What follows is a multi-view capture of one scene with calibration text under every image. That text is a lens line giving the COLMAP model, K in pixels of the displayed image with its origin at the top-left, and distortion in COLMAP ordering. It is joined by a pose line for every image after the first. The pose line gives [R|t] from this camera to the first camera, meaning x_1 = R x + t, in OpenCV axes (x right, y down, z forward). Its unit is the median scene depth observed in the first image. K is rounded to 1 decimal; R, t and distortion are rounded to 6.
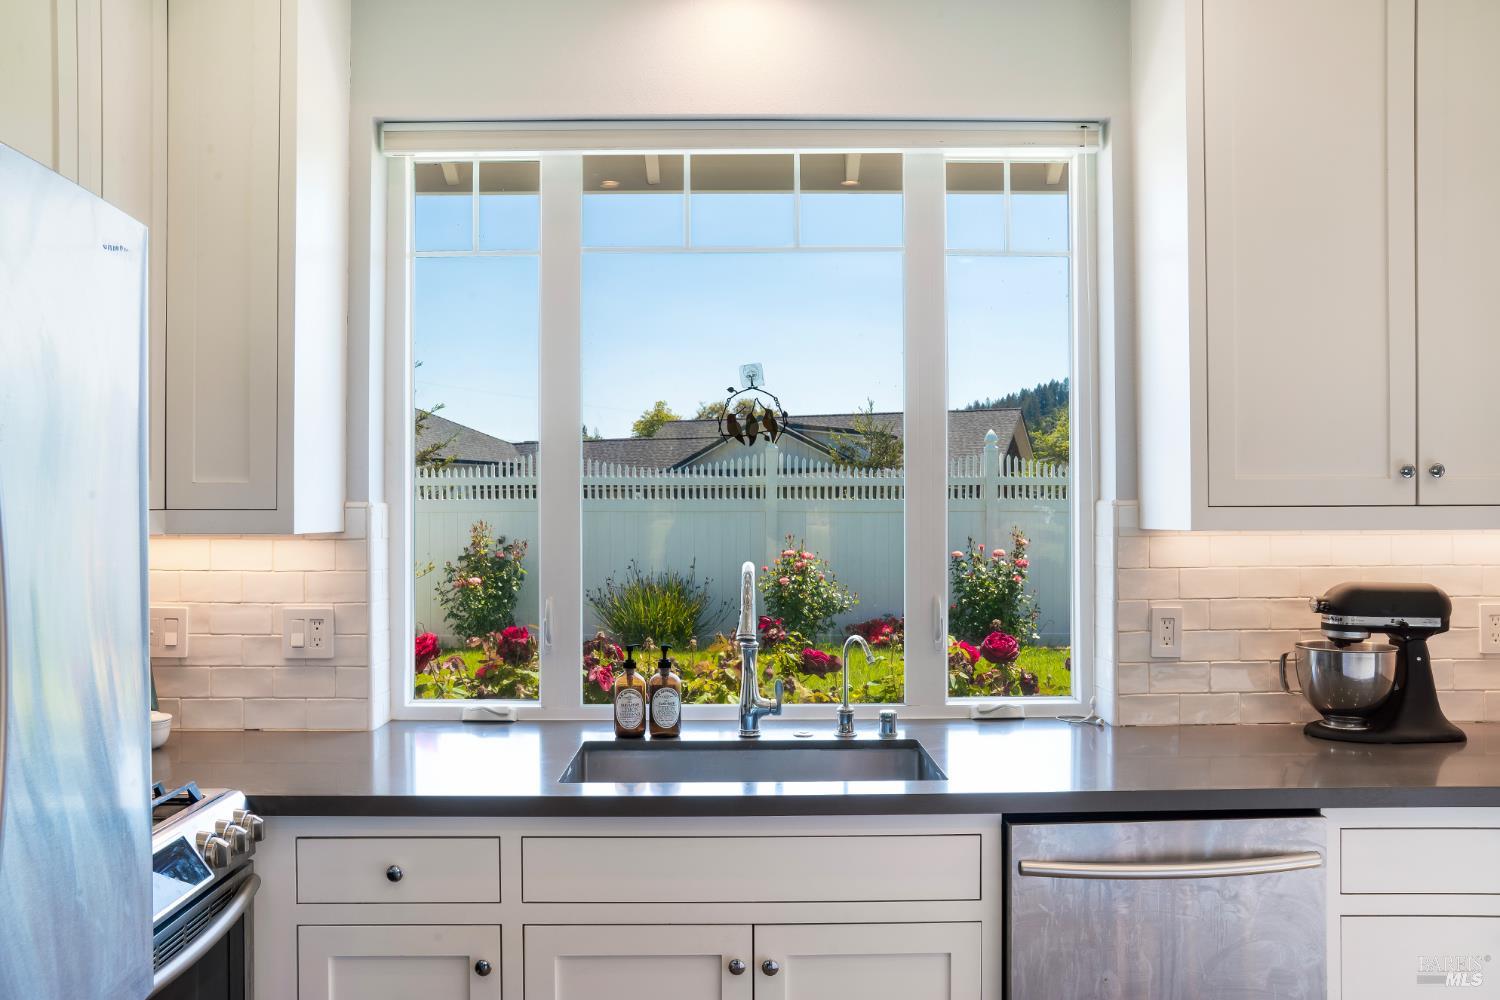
lens RADIAL K [[1170.1, 0, 750.0], [0, 1170.1, 500.0], [0, 0, 1]] dist [-0.000168, 0.000478]
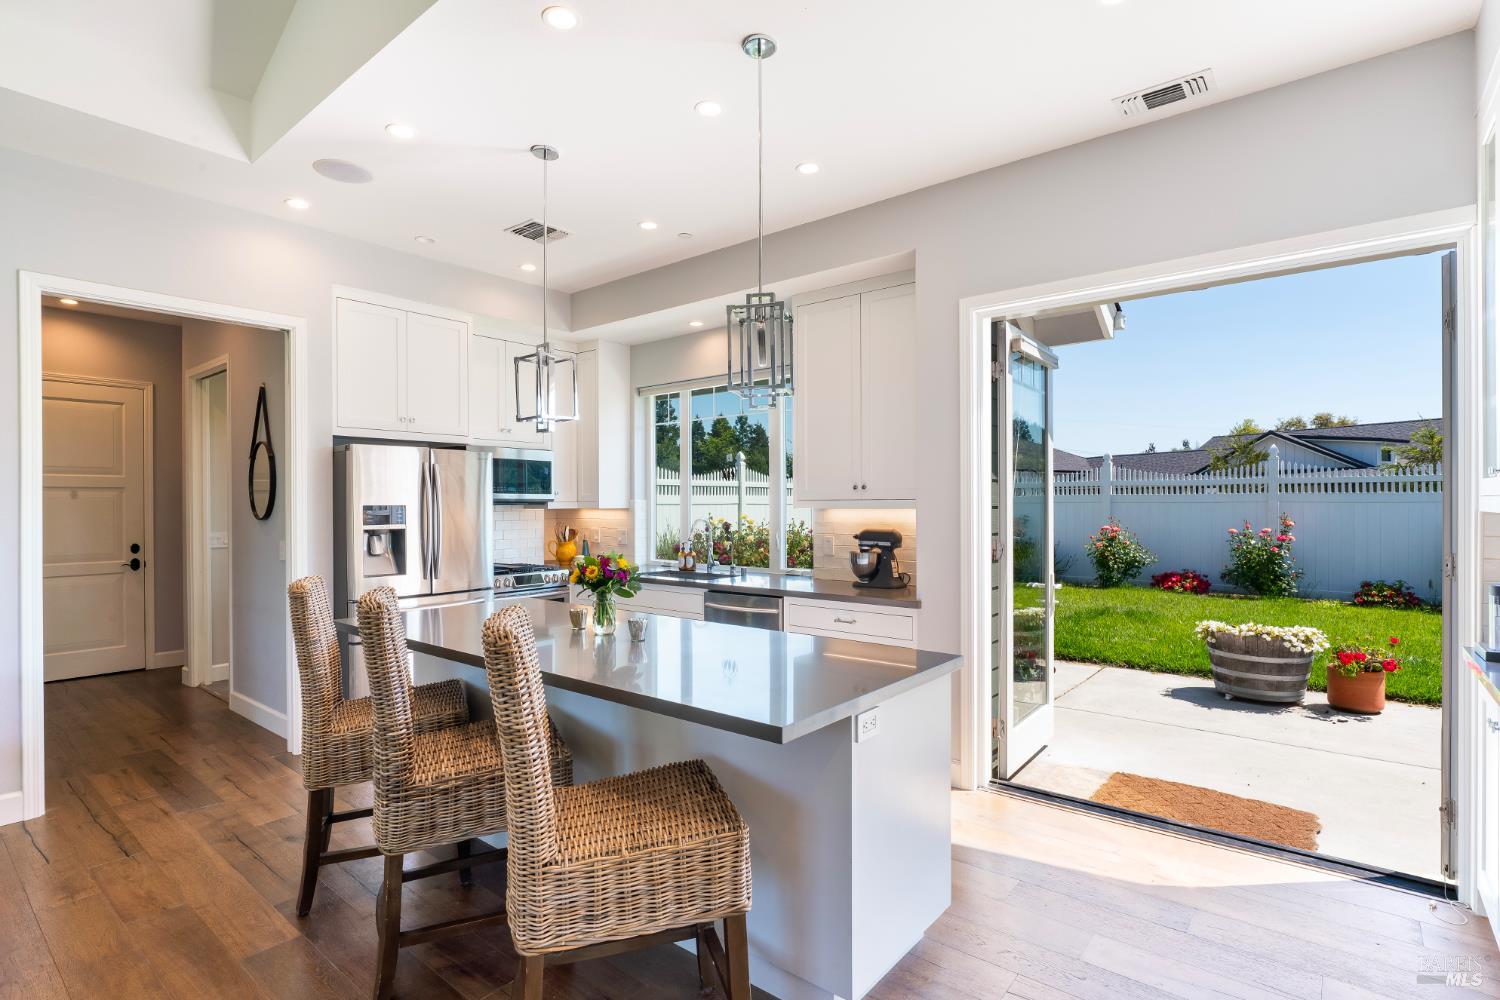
lens RADIAL K [[735.1, 0, 750.5], [0, 735.1, 504.3], [0, 0, 1]] dist [-0.006430, -0.000716]
pose [[0.762329, 0.000459, -0.647190, 1.380159], [0.007130, 0.999933, 0.009107, -0.001989], [0.647151, -0.011557, 0.762274, -0.447704]]
